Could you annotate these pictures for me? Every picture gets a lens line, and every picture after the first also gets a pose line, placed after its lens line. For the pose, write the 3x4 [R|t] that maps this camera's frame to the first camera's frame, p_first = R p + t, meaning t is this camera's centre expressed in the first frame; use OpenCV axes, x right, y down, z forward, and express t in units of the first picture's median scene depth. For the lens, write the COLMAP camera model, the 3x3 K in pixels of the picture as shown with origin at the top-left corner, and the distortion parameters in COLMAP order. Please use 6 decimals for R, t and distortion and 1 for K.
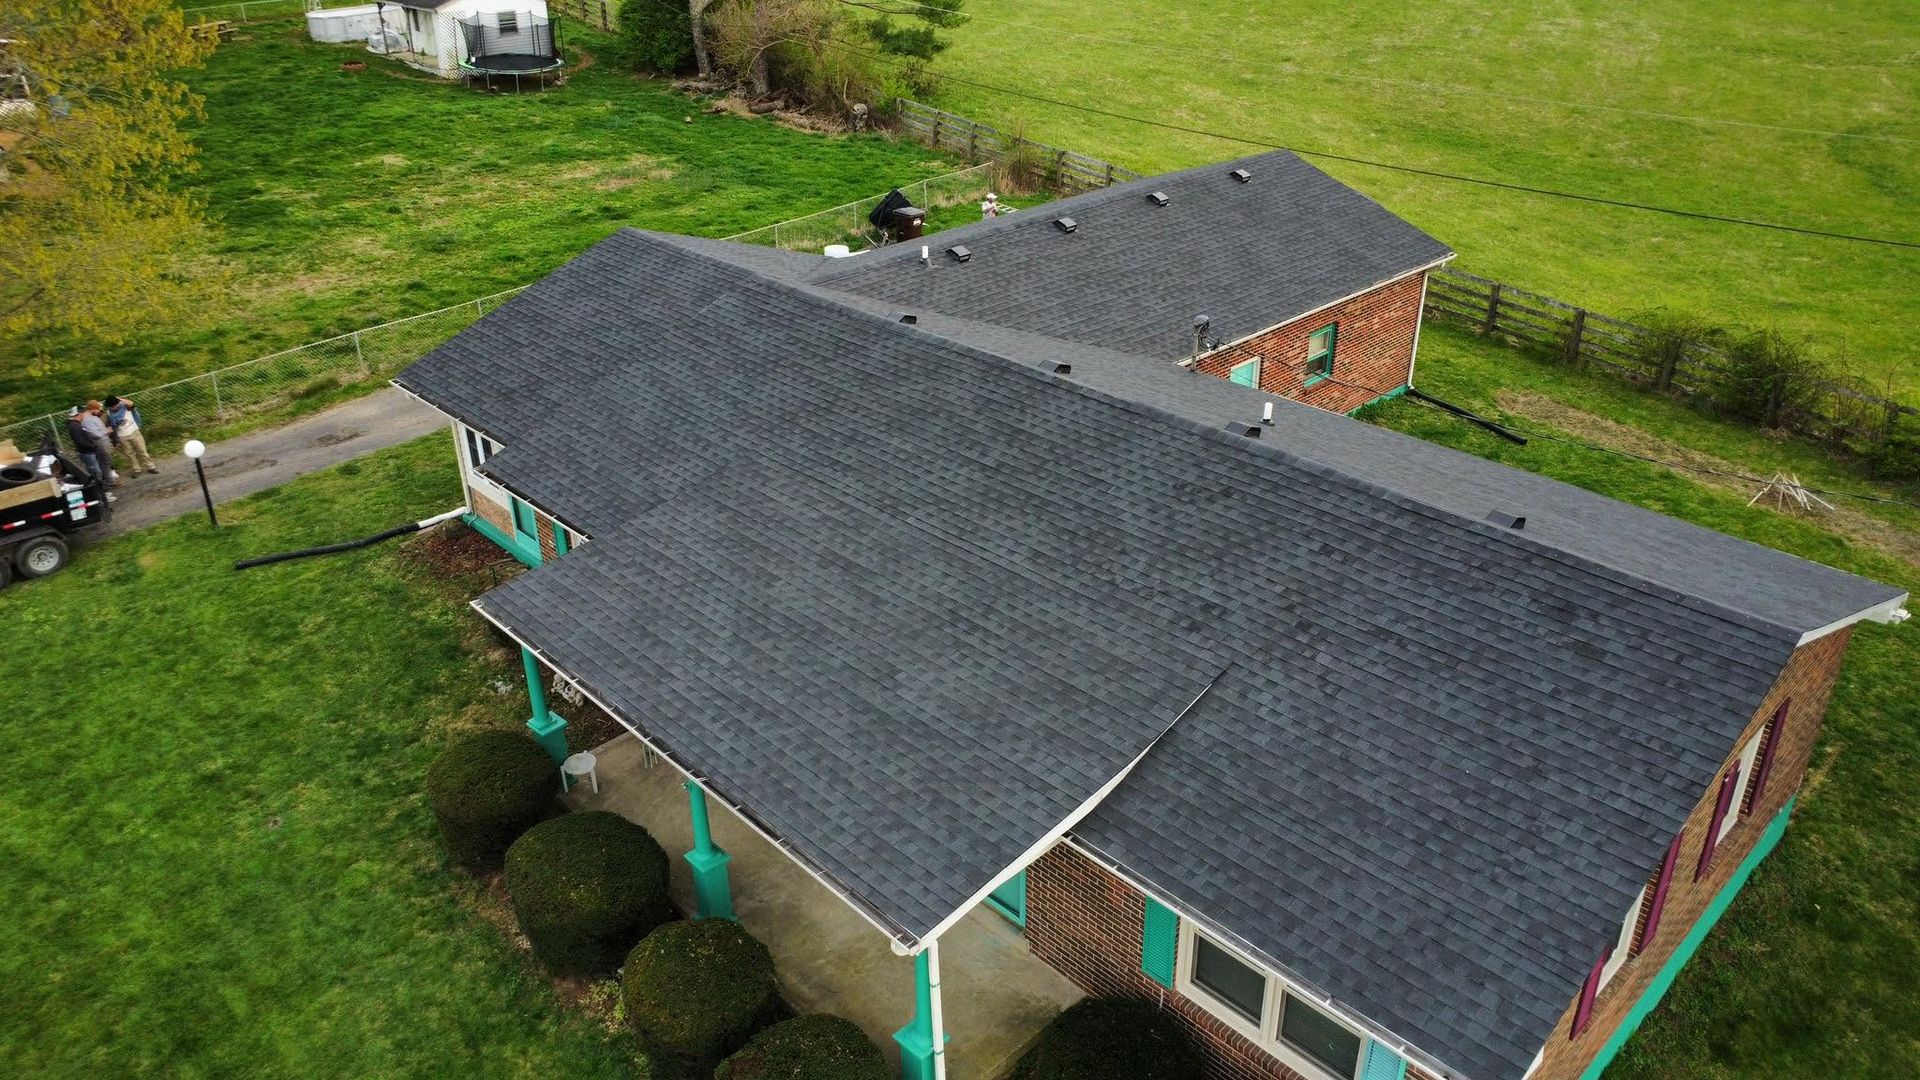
lens RADIAL K [[1368.7, 0, 960.0], [0, 1368.7, 540.0], [0, 0, 1]] dist [-0.030626, 0.000761]
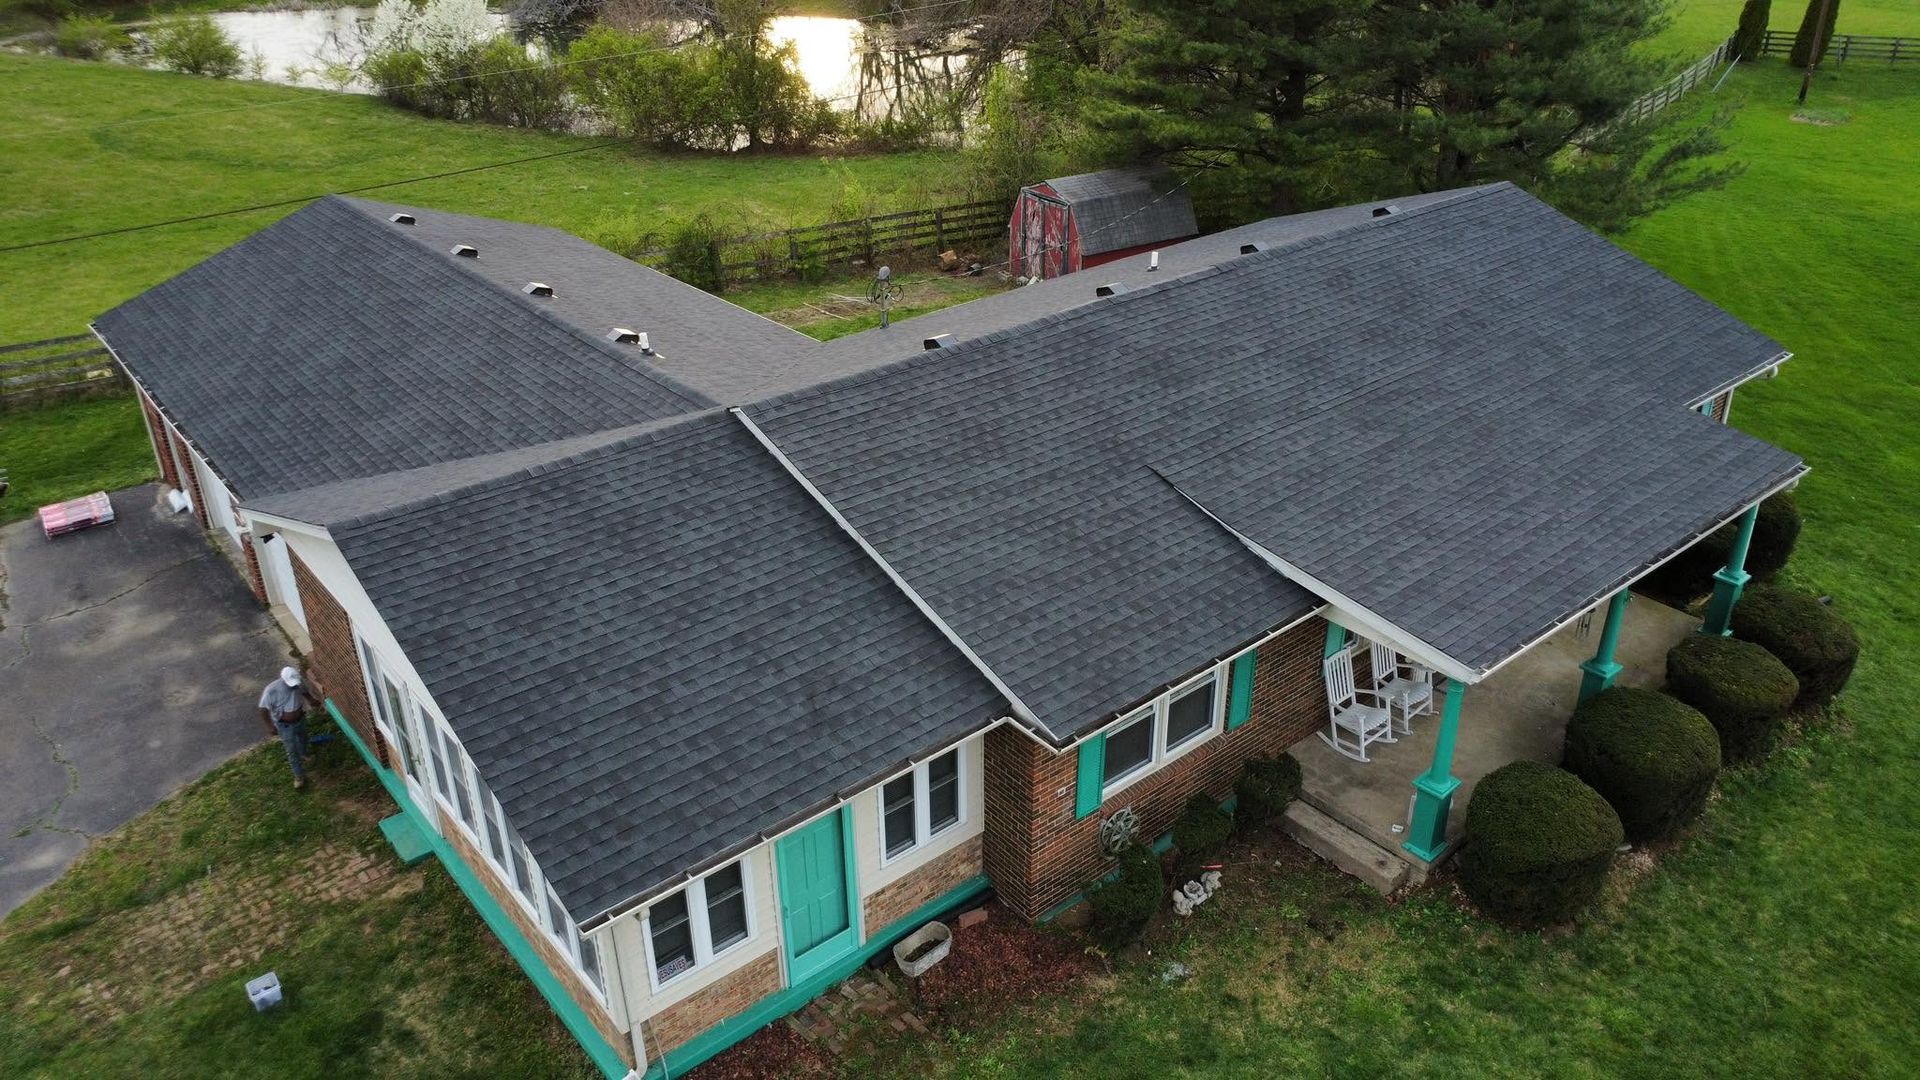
lens RADIAL K [[1368.7, 0, 960.0], [0, 1368.7, 540.0], [0, 0, 1]] dist [-0.030626, 0.000761]
pose [[0.088334, -0.460775, 0.883110, -0.989375], [0.481045, 0.796070, 0.367244, -0.433557], [-0.872234, 0.392376, 0.291974, 0.928145]]
